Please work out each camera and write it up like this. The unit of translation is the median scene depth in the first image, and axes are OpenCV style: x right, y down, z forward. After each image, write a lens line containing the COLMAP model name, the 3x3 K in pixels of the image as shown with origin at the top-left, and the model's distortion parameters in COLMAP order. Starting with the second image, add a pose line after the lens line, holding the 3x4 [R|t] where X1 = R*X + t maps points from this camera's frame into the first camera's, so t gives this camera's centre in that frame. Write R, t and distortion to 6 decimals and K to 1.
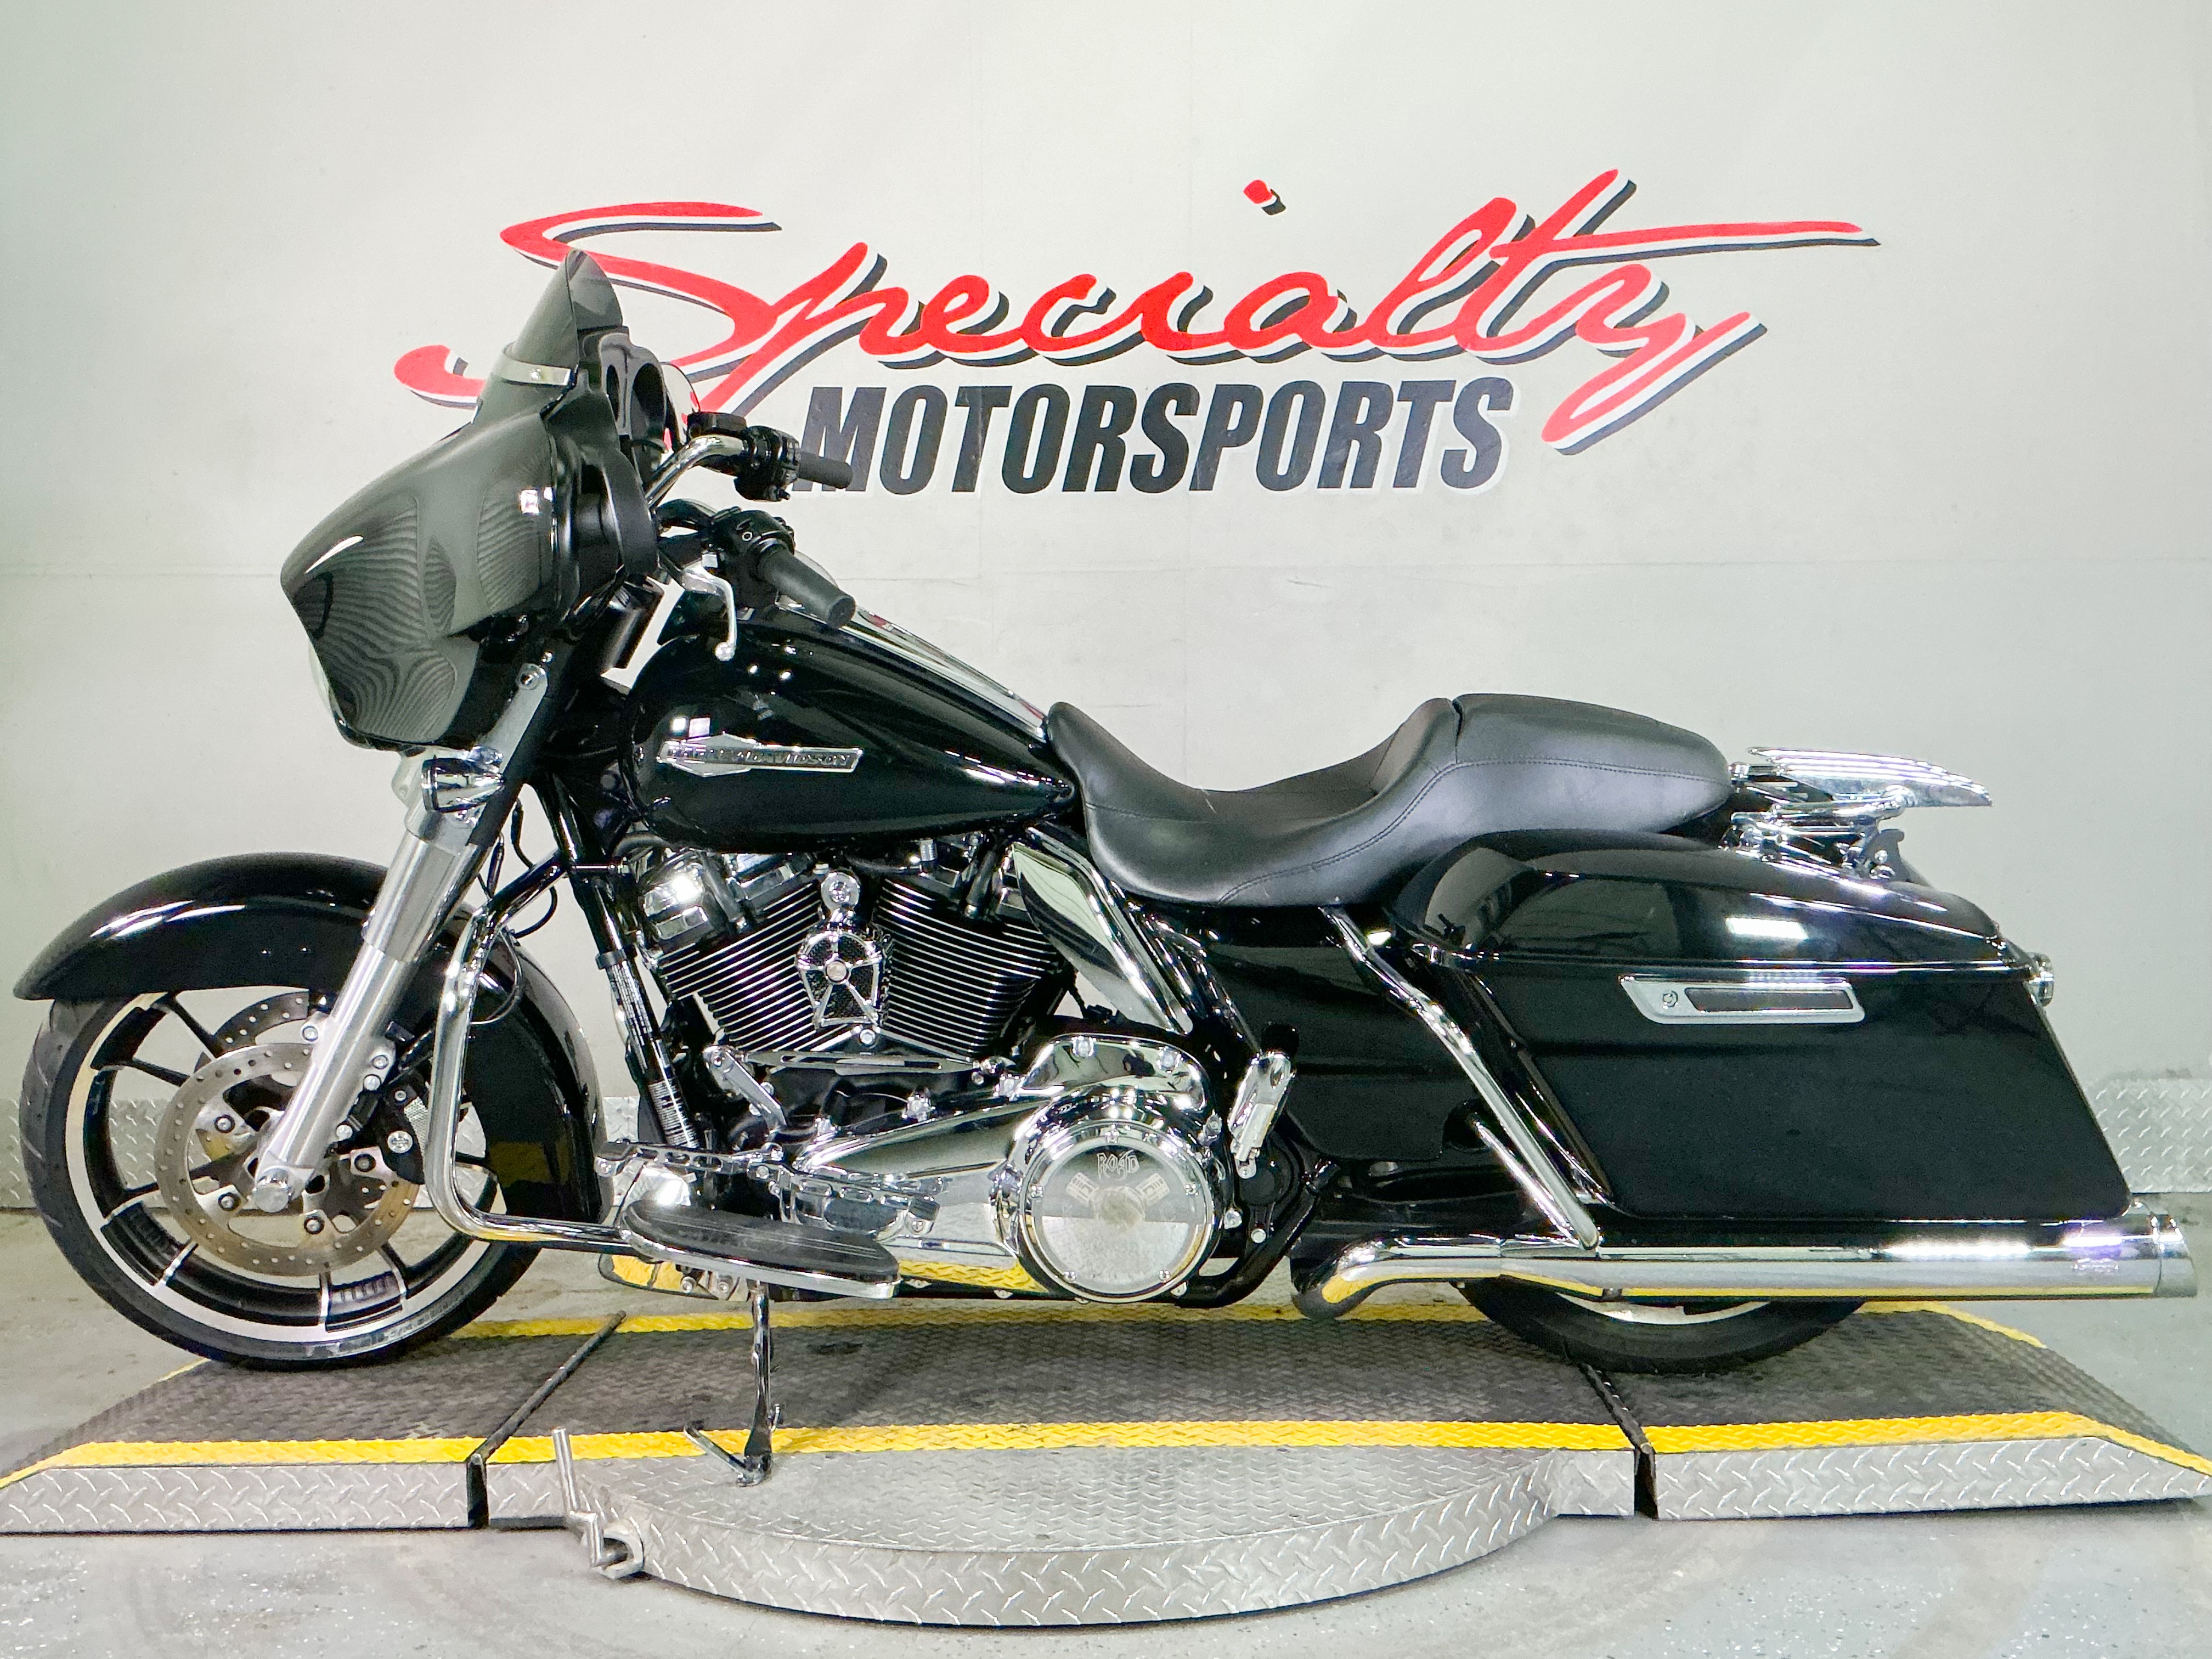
lens RADIAL K [[2185.3, 0, 1127.3], [0, 2185.3, 835.7], [0, 0, 1]] dist [0.027288, 0.000000]
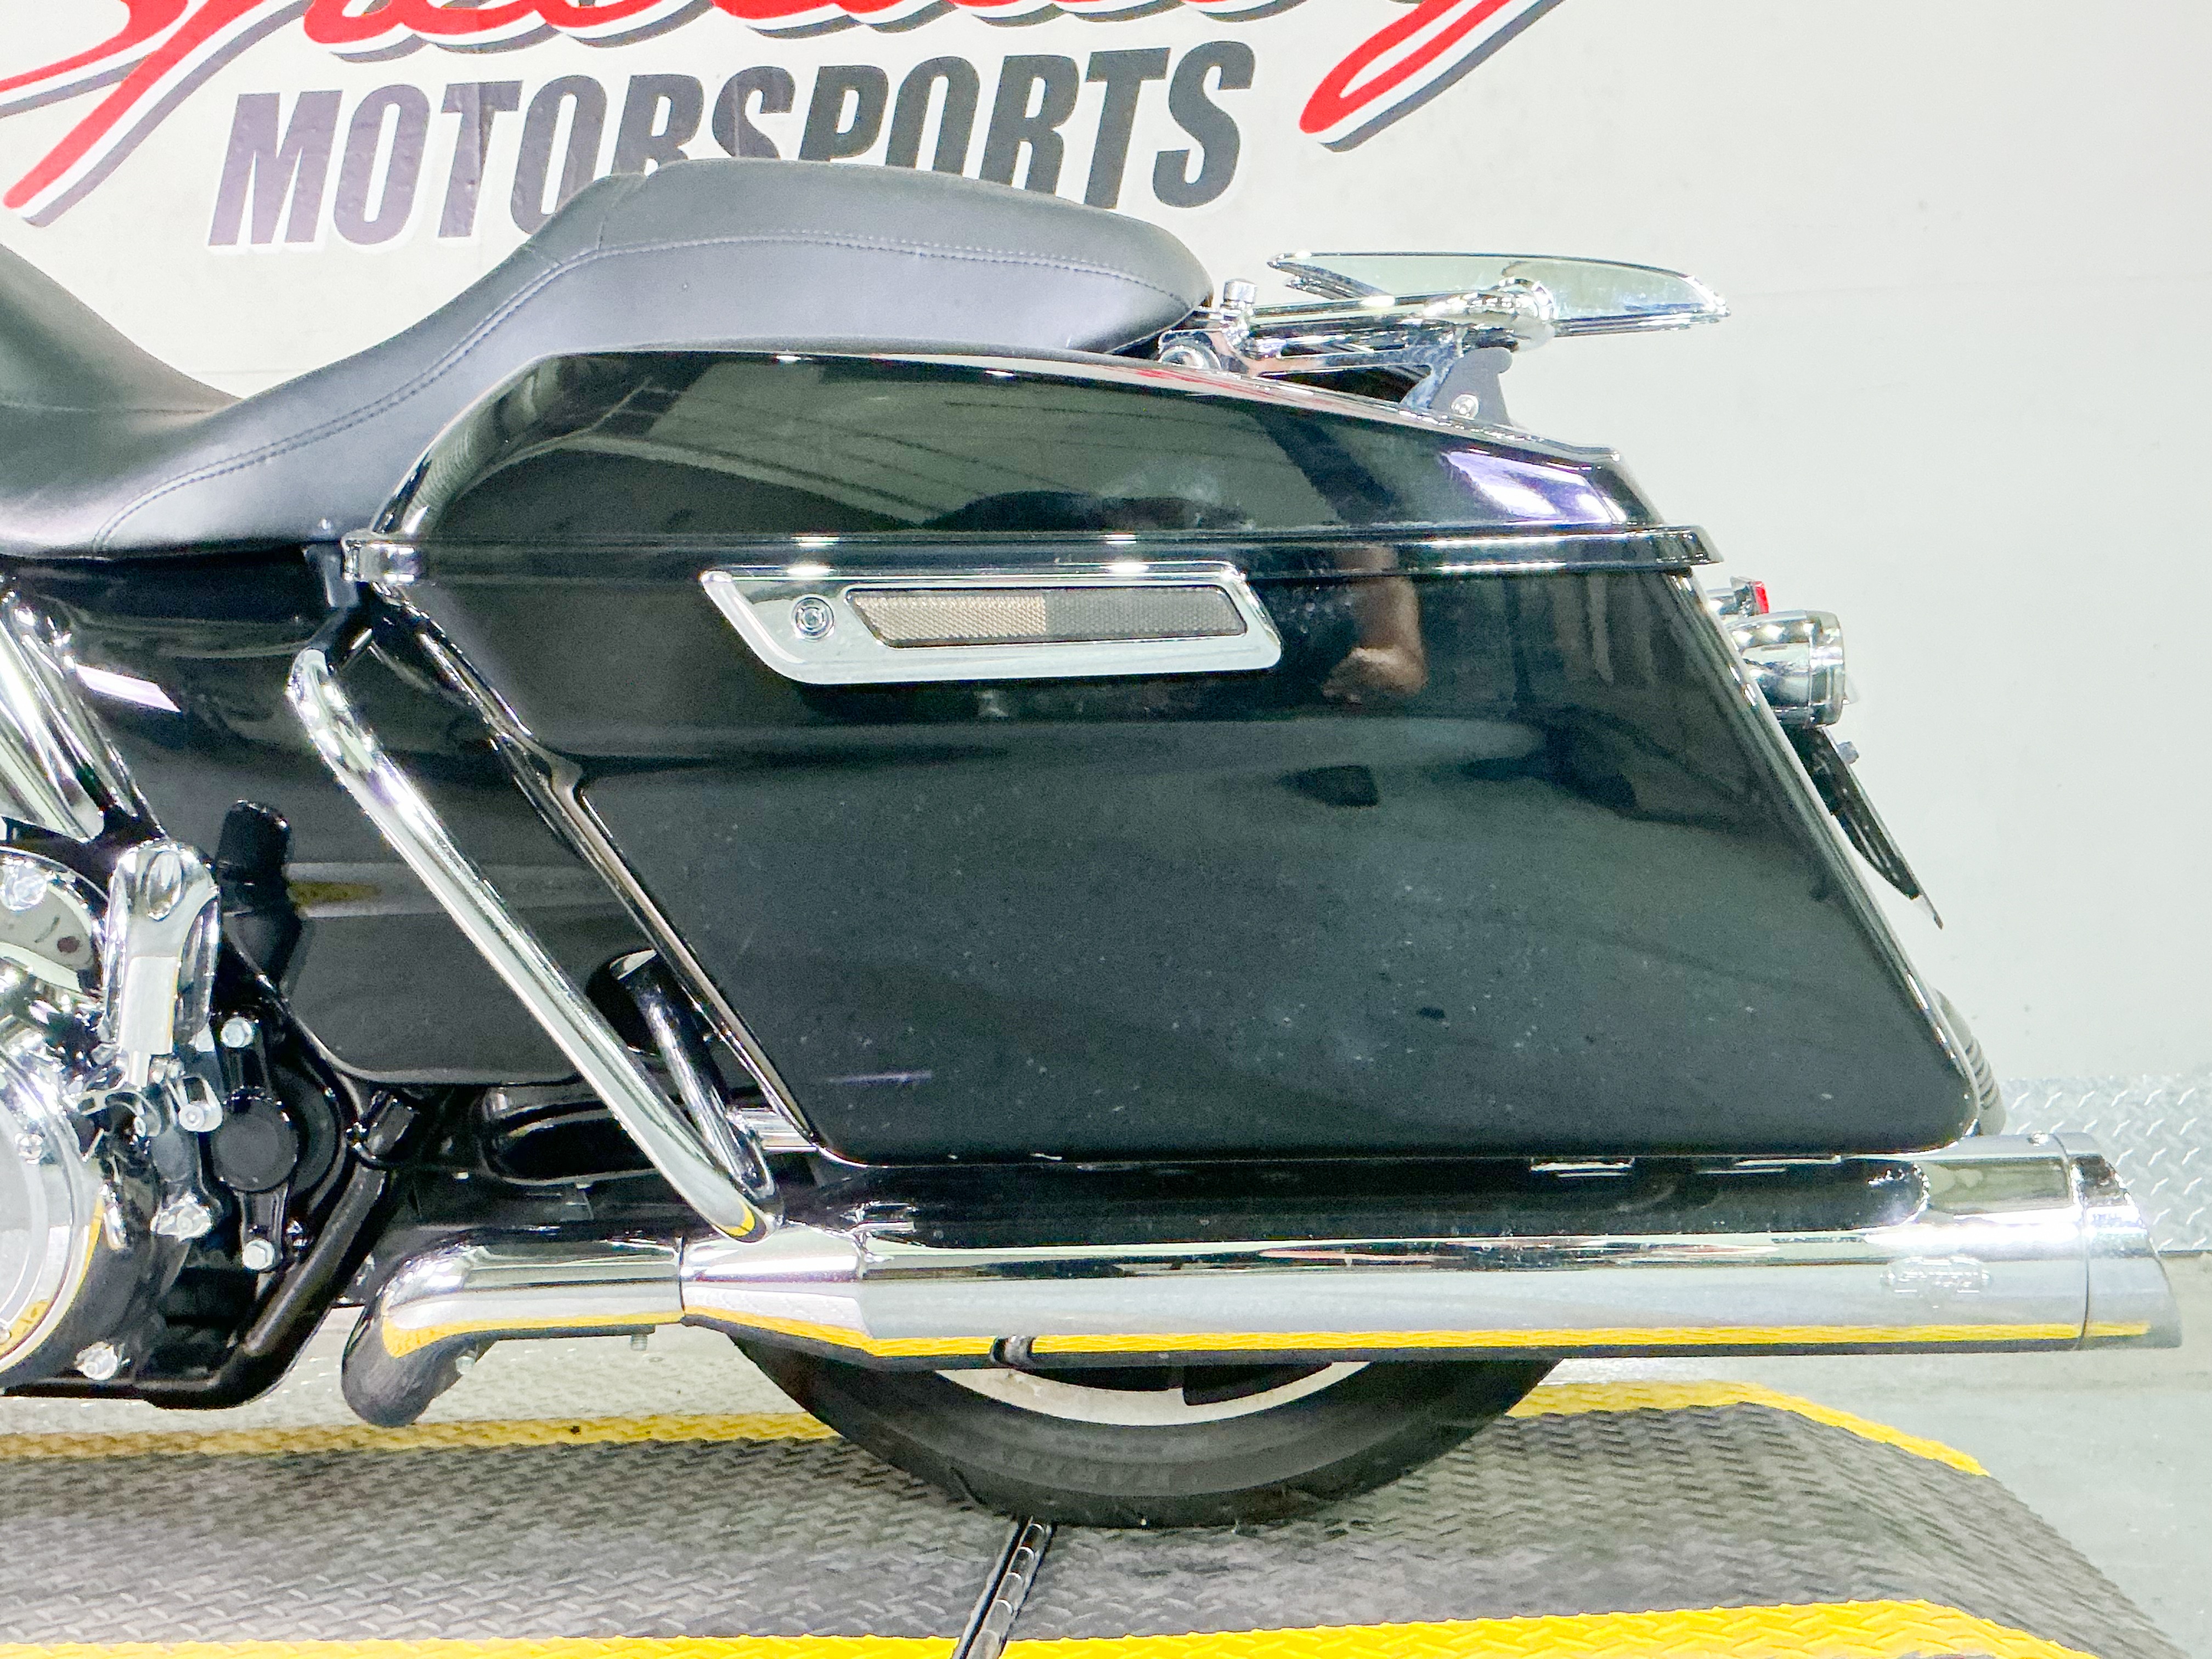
lens RADIAL K [[2414.9, 0, 1115.3], [0, 2414.9, 827.1], [0, 0, 1]] dist [0.029765, 0.000000]
pose [[0.998829, -0.022349, -0.042918, 0.159489], [0.020256, 0.998613, -0.048602, 0.067734], [0.043945, 0.047676, 0.997896, 0.265407]]
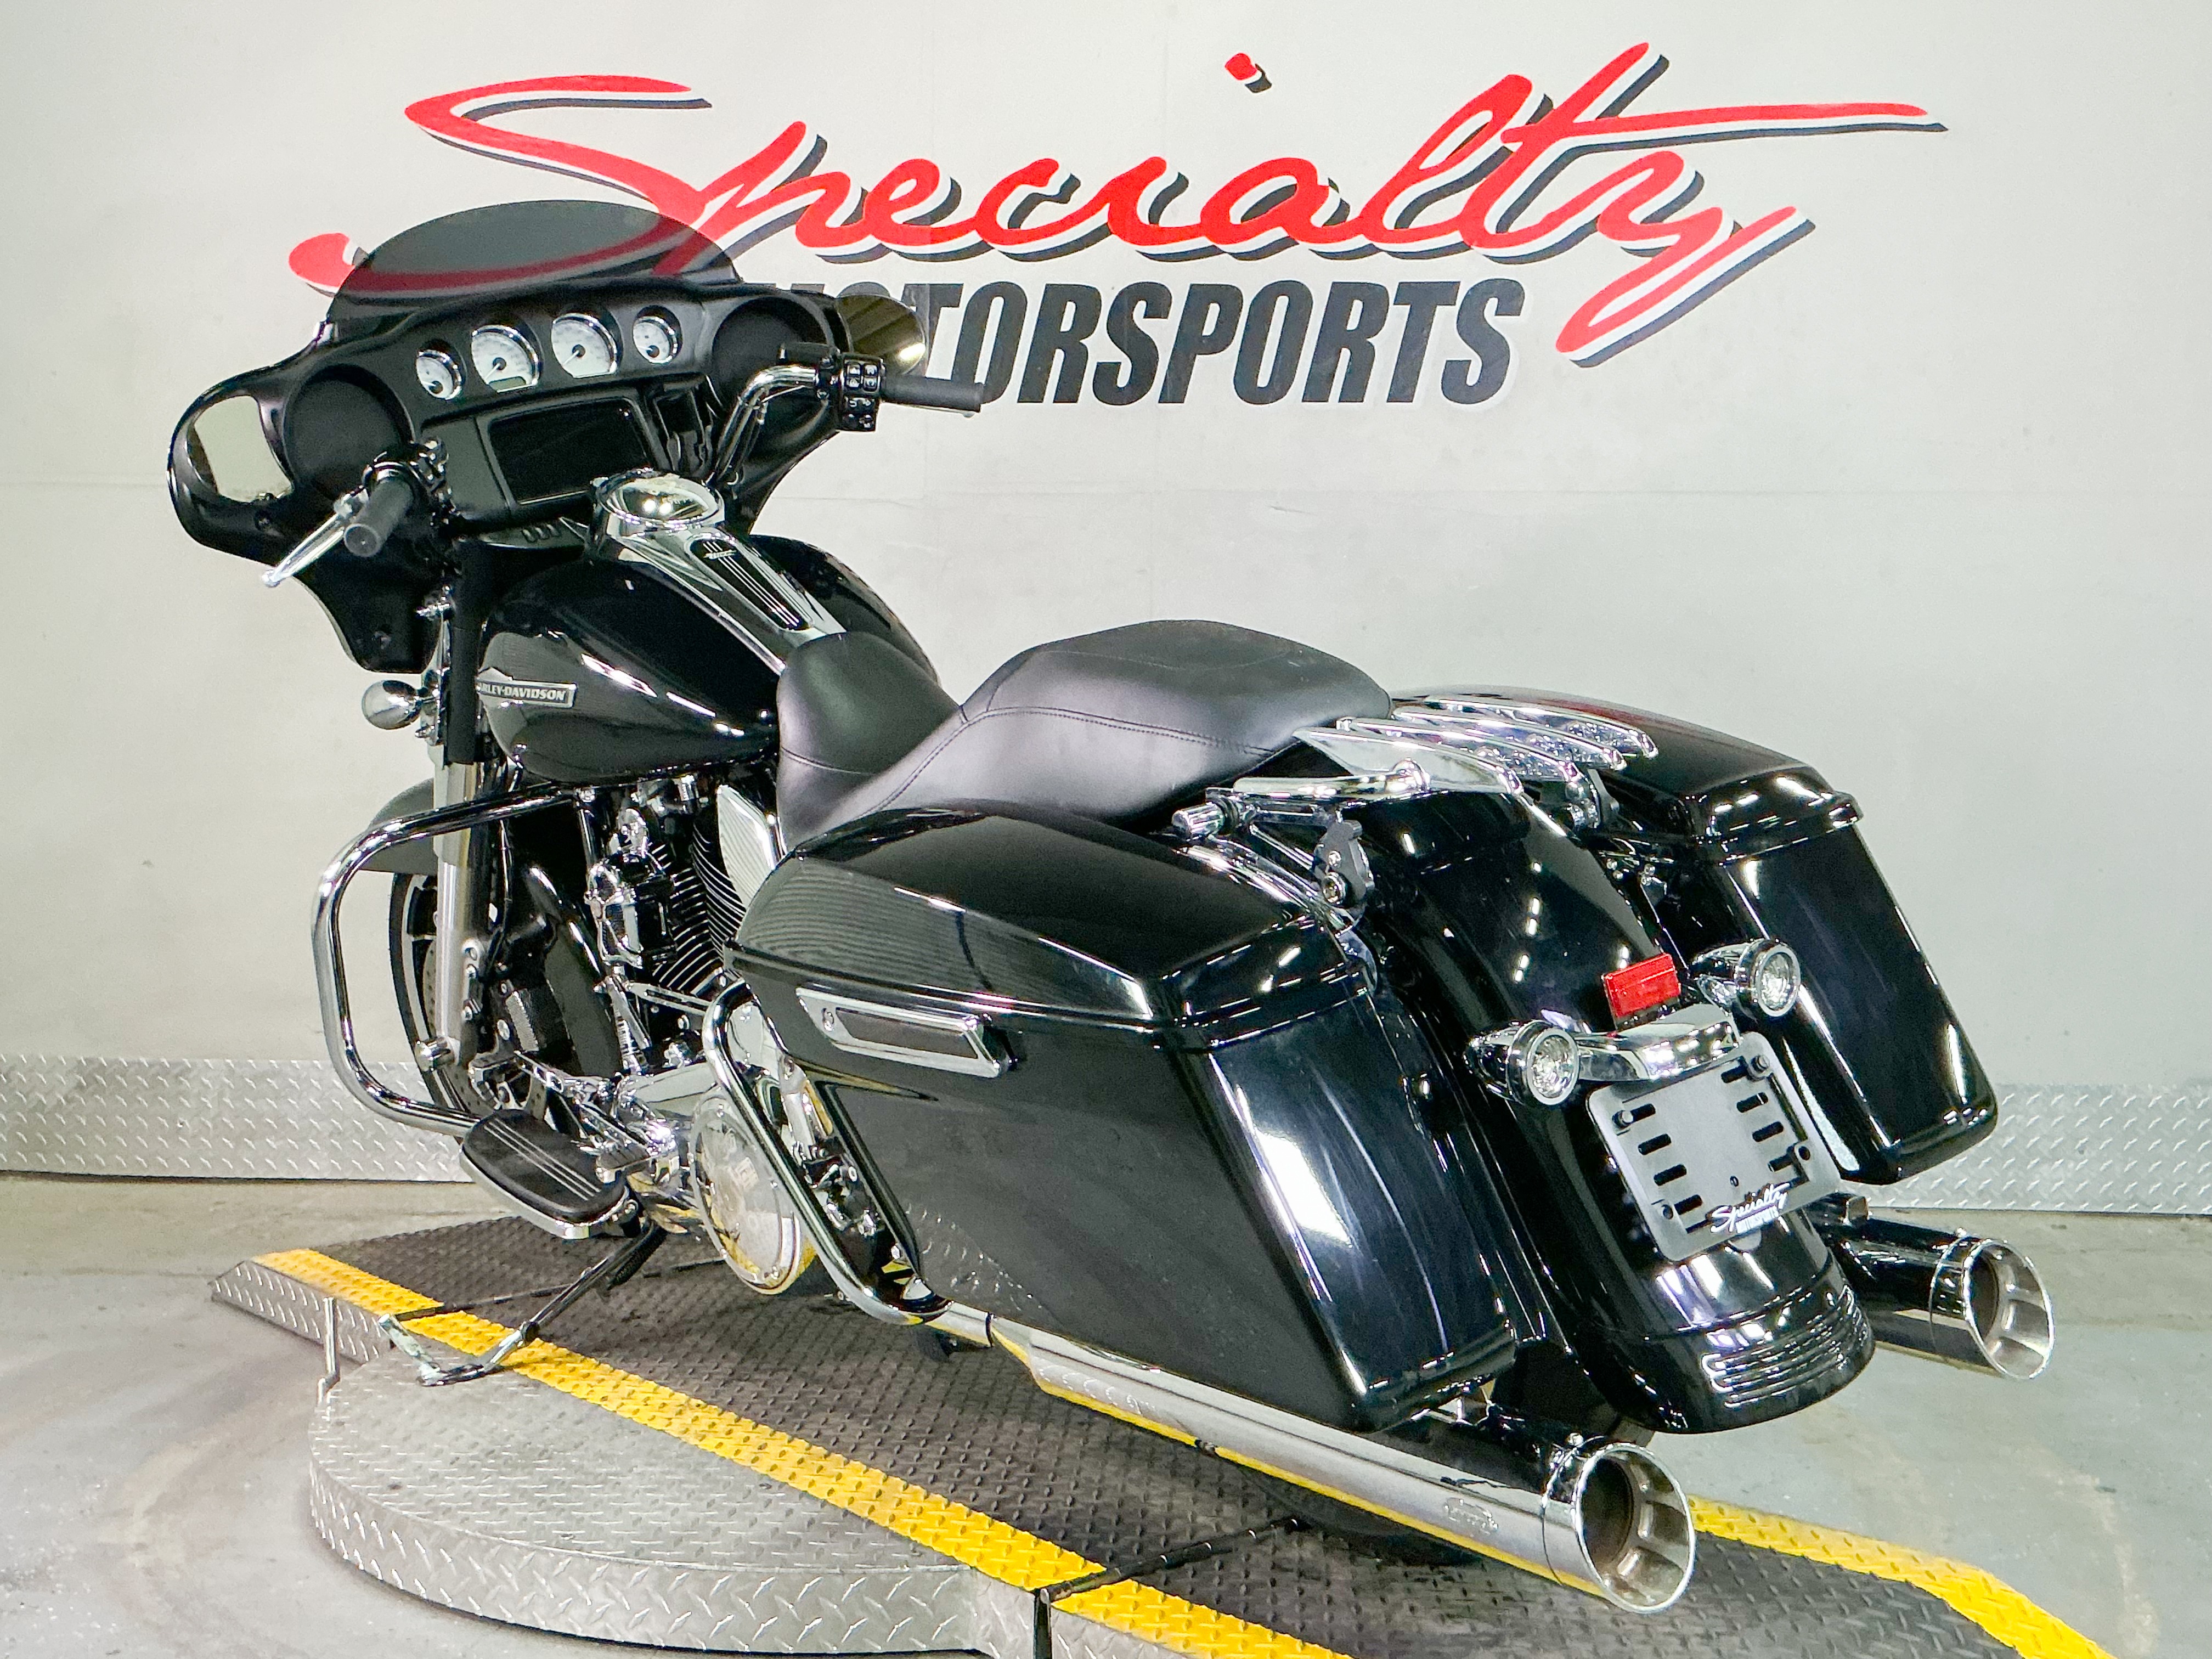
lens RADIAL K [[2428.7, 0, 1141.2], [0, 2428.7, 841.9], [0, 0, 1]] dist [0.030184, 0.000000]
pose [[0.998386, 0.020770, -0.052867, 0.077791], [-0.019570, 0.999541, 0.023112, -0.001334], [0.053323, -0.022040, 0.998334, 0.003466]]
